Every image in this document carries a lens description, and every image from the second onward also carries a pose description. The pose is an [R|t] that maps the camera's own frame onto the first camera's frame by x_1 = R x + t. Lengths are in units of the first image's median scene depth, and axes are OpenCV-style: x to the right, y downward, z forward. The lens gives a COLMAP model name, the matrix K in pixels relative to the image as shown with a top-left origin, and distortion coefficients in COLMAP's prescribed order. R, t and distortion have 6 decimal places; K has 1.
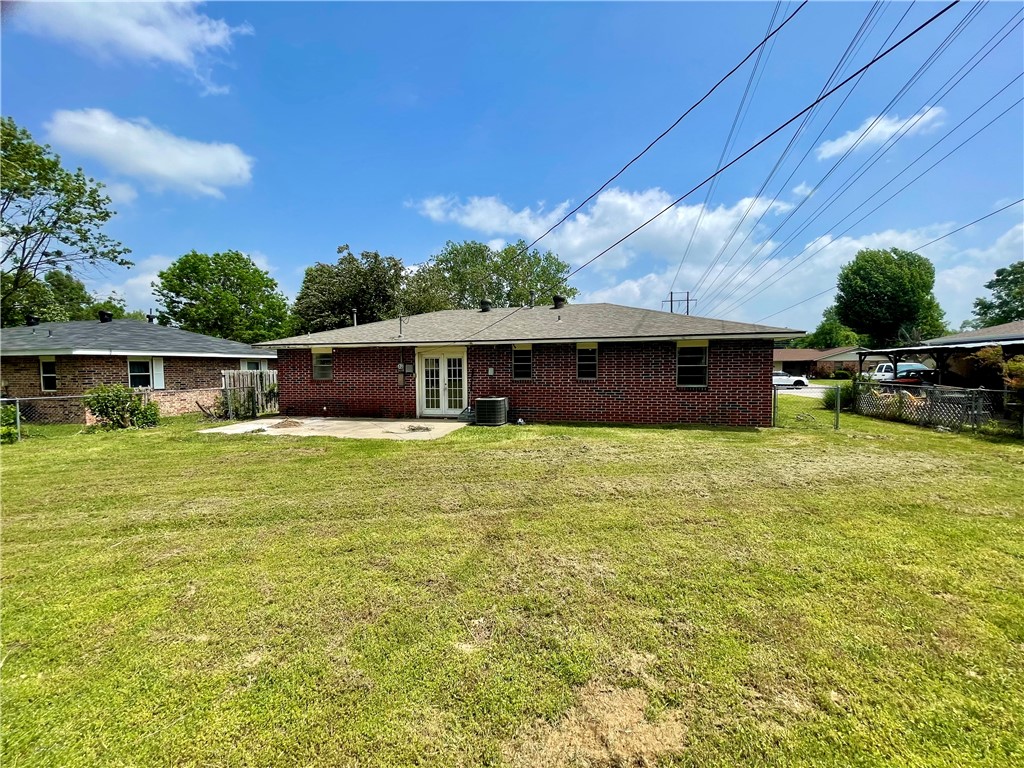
lens RADIAL K [[430.3, 0, 512.0], [0, 430.3, 384.0], [0, 0, 1]] dist [0.000969, 0.000036]
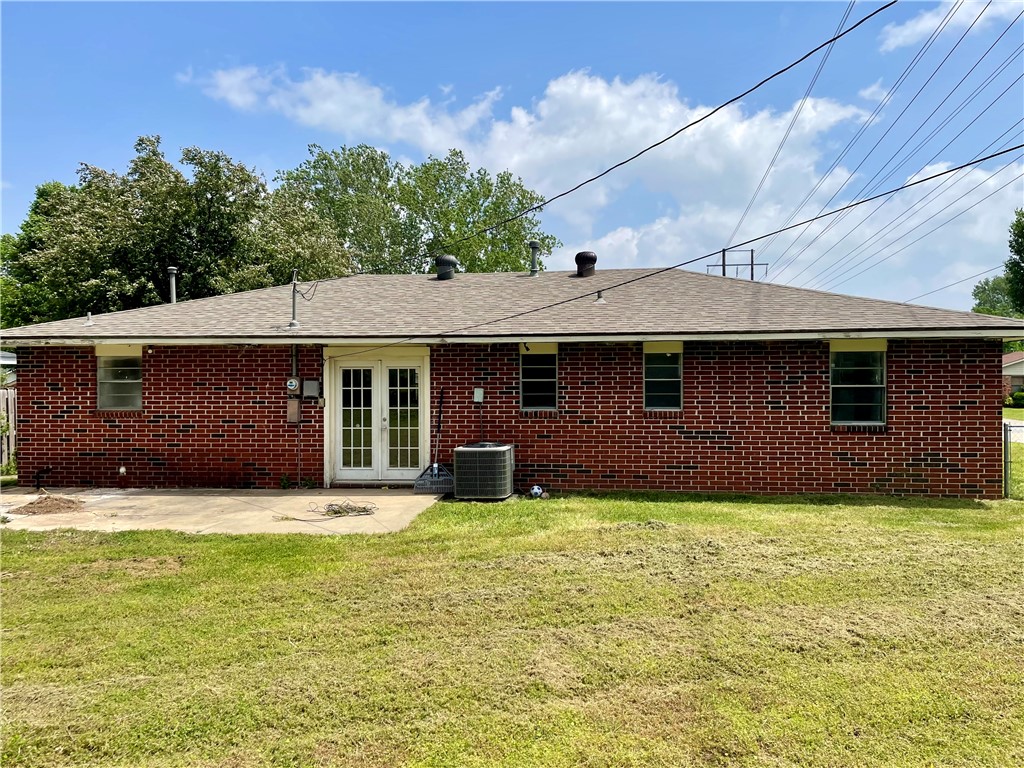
lens RADIAL K [[798.8, 0, 512.0], [0, 798.8, 384.0], [0, 0, 1]] dist [0.051456, -0.006126]
pose [[0.991621, 0.004397, 0.129105, -0.127753], [0.000363, 0.999322, -0.036824, -0.006783], [-0.129180, 0.036563, 0.990947, 0.040072]]
